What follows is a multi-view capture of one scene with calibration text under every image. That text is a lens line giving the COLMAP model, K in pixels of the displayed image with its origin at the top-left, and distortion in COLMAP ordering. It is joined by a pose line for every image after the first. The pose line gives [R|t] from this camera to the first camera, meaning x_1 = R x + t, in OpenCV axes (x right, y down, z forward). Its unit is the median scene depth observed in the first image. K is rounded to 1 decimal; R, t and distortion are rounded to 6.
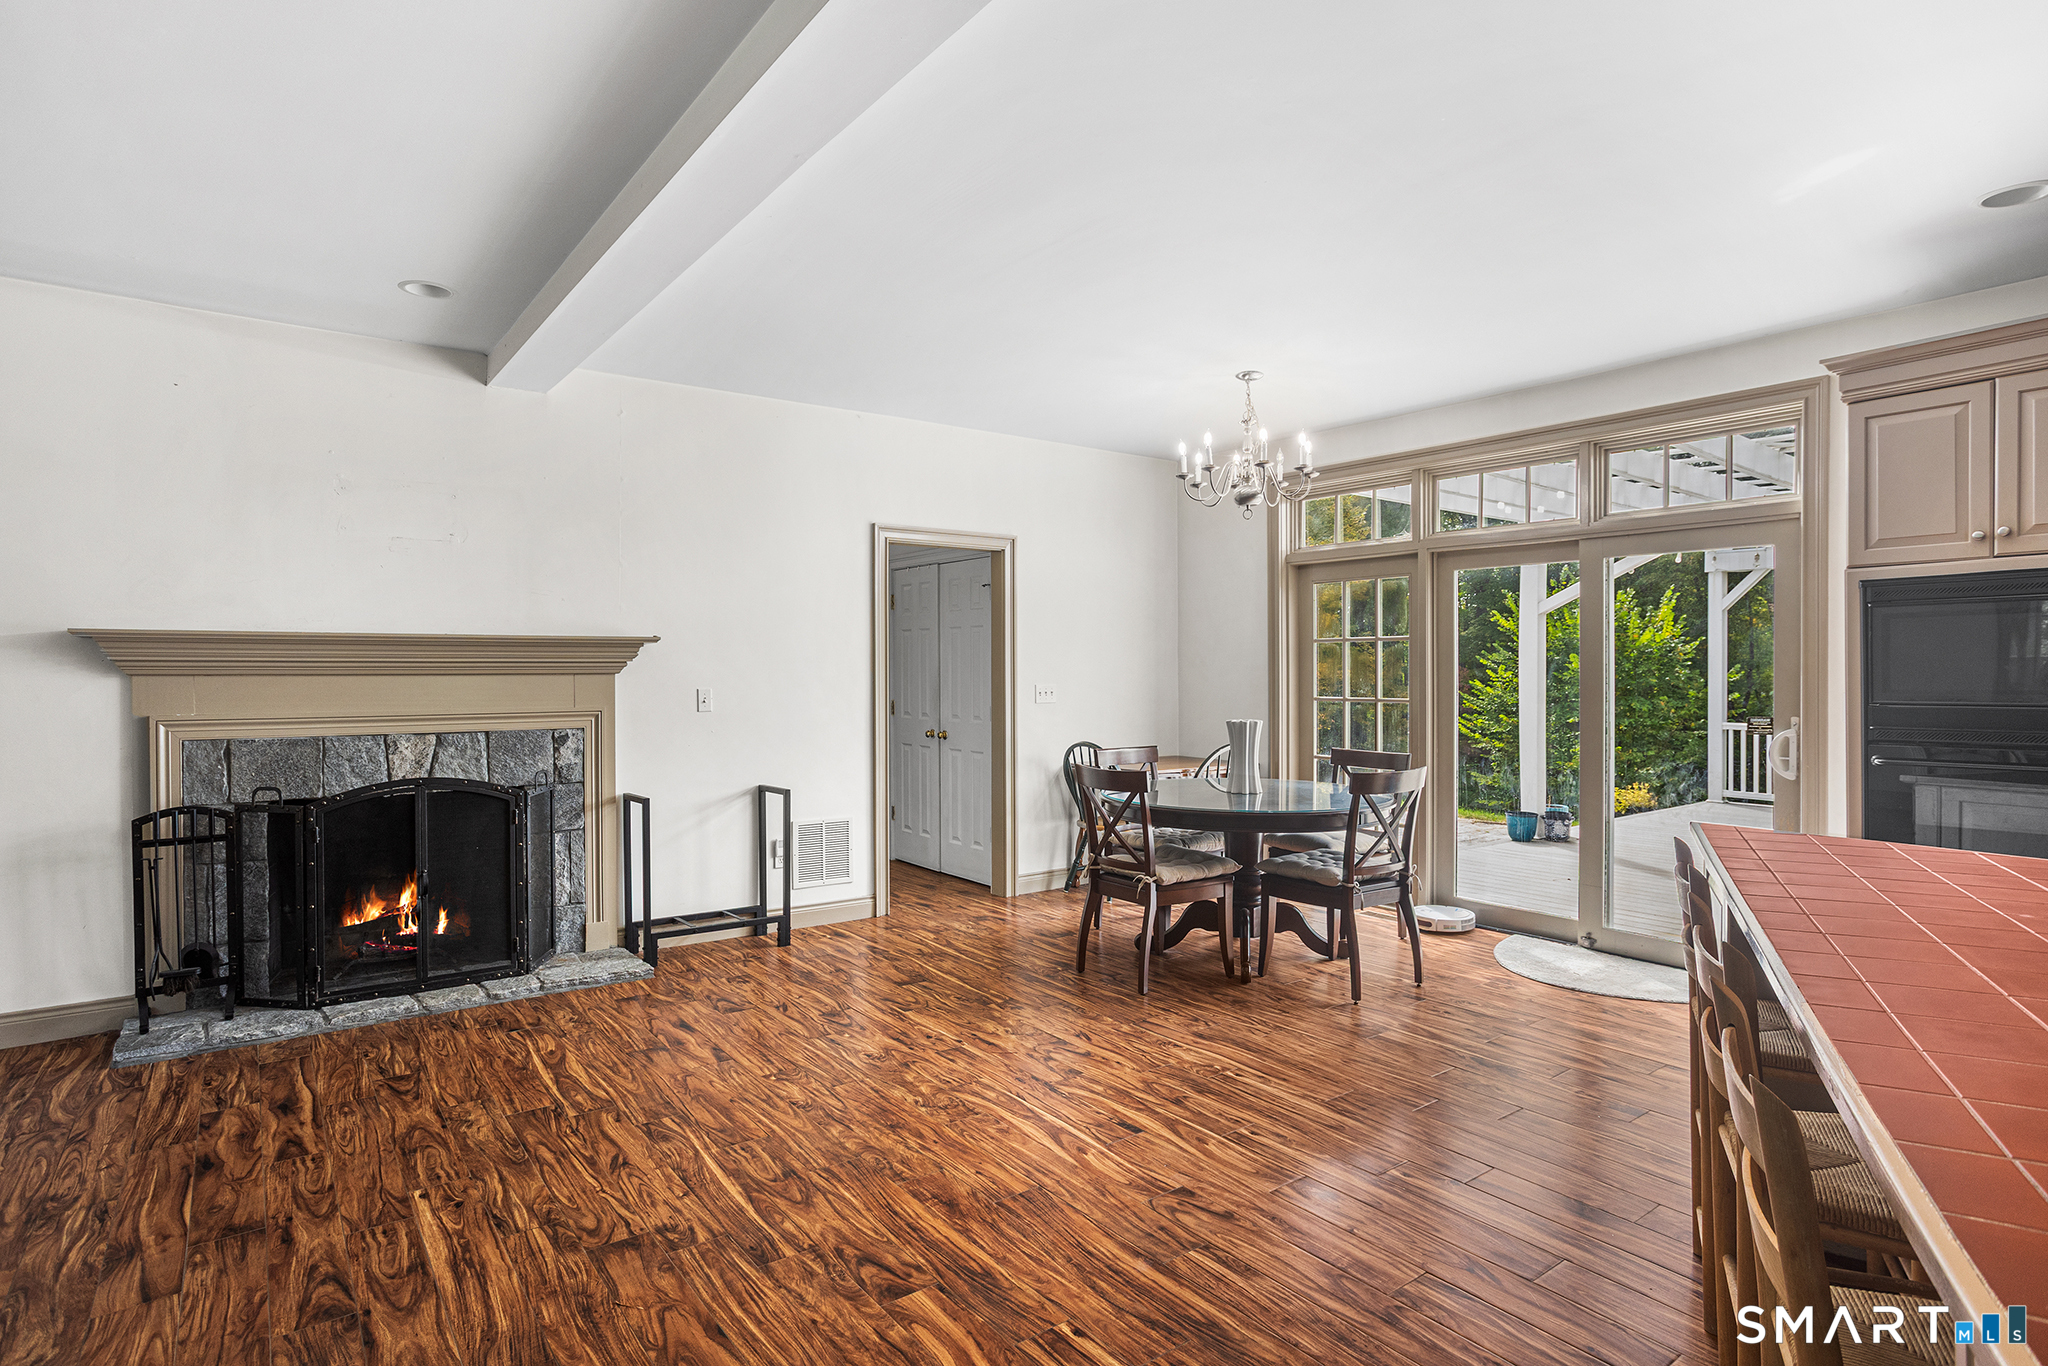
lens RADIAL K [[1066.6, 0, 1031.9], [0, 1066.6, 684.1], [0, 0, 1]] dist [-0.014080, 0.002738]
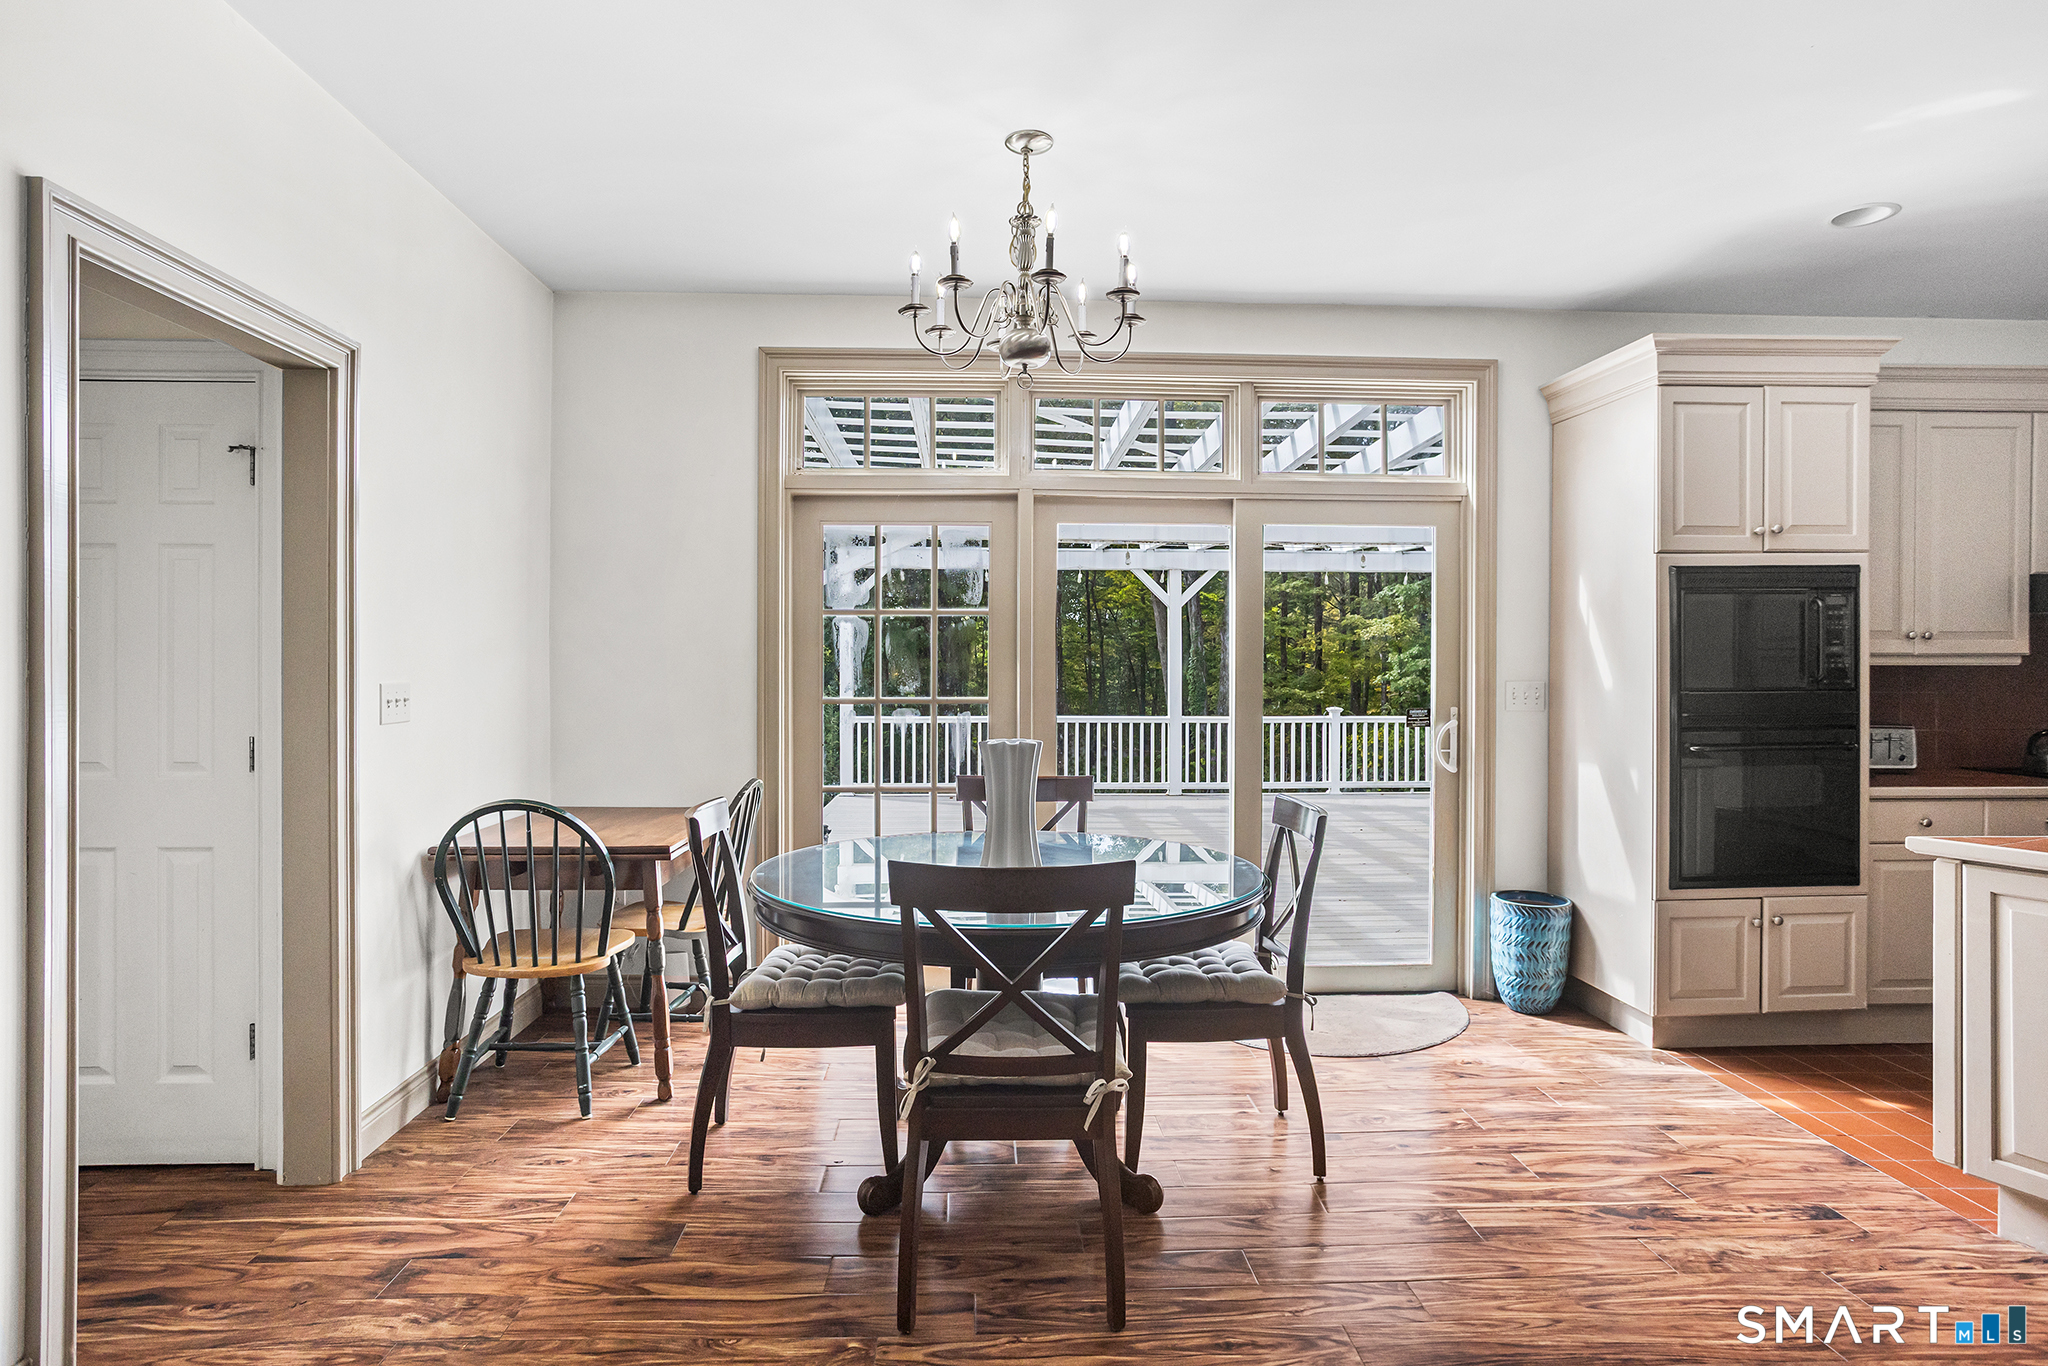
lens RADIAL K [[1090.2, 0, 993.3], [0, 1090.2, 666.5], [0, 0, 1]] dist [-0.020506, 0.007563]
pose [[0.572573, 0.003816, 0.819845, -0.285772], [0.007142, 0.999928, -0.009642, 0.000370], [-0.819822, 0.011376, 0.572505, 0.671549]]
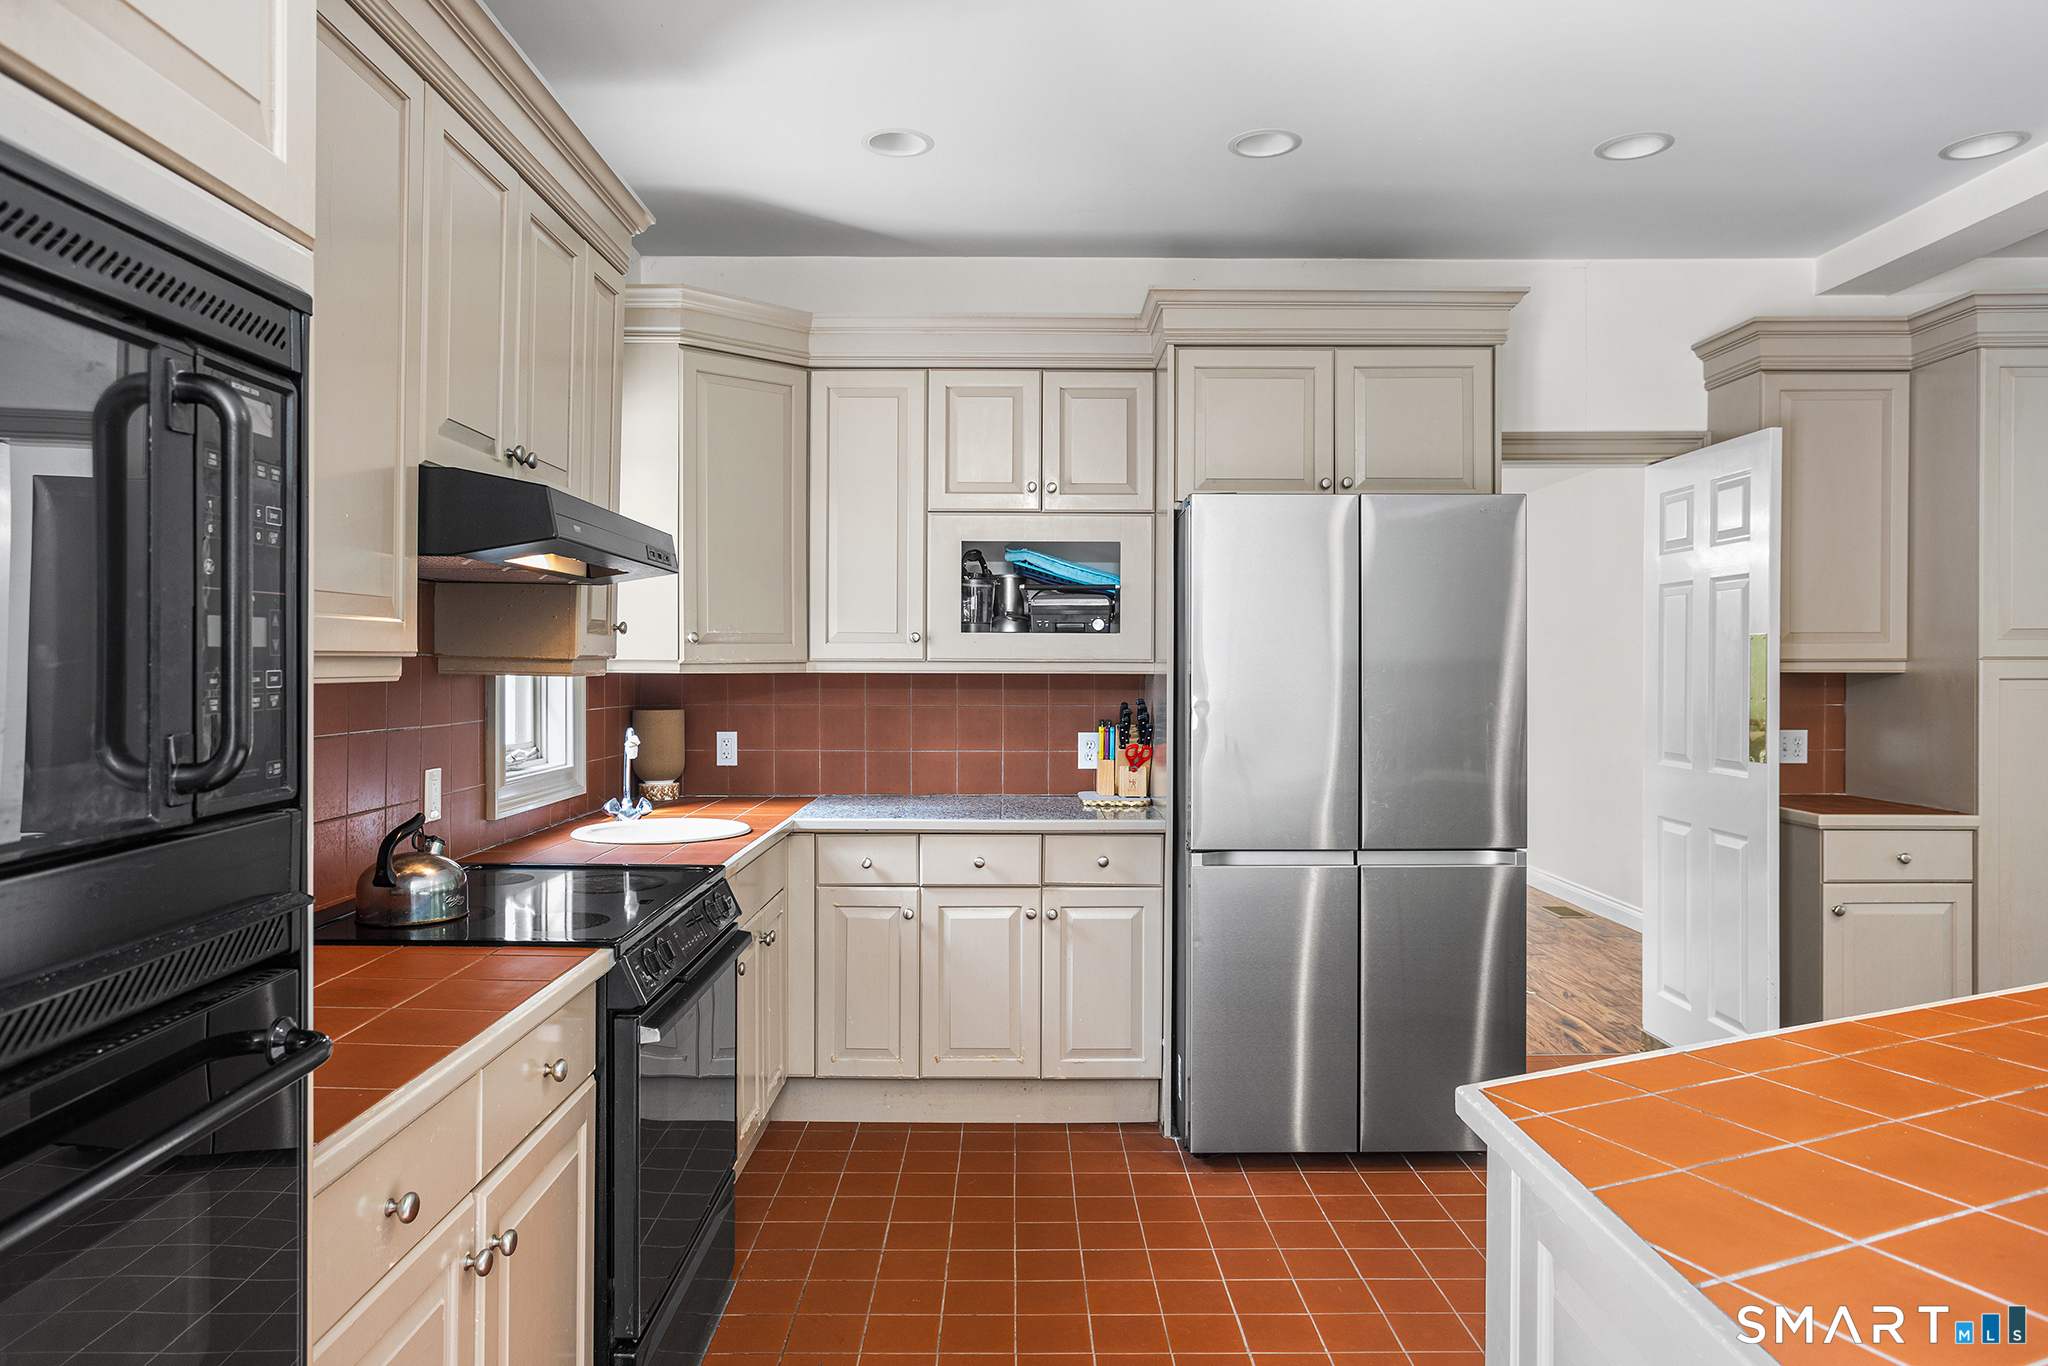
lens RADIAL K [[1317.7, 0, 1029.7], [0, 1317.7, 676.9], [0, 0, 1]] dist [-0.000806, 0.008347]
pose [[-0.798601, -0.002680, 0.601854, 0.411996], [0.010638, 0.999771, 0.018567, -0.009654], [-0.601766, 0.021231, -0.798390, 0.710256]]
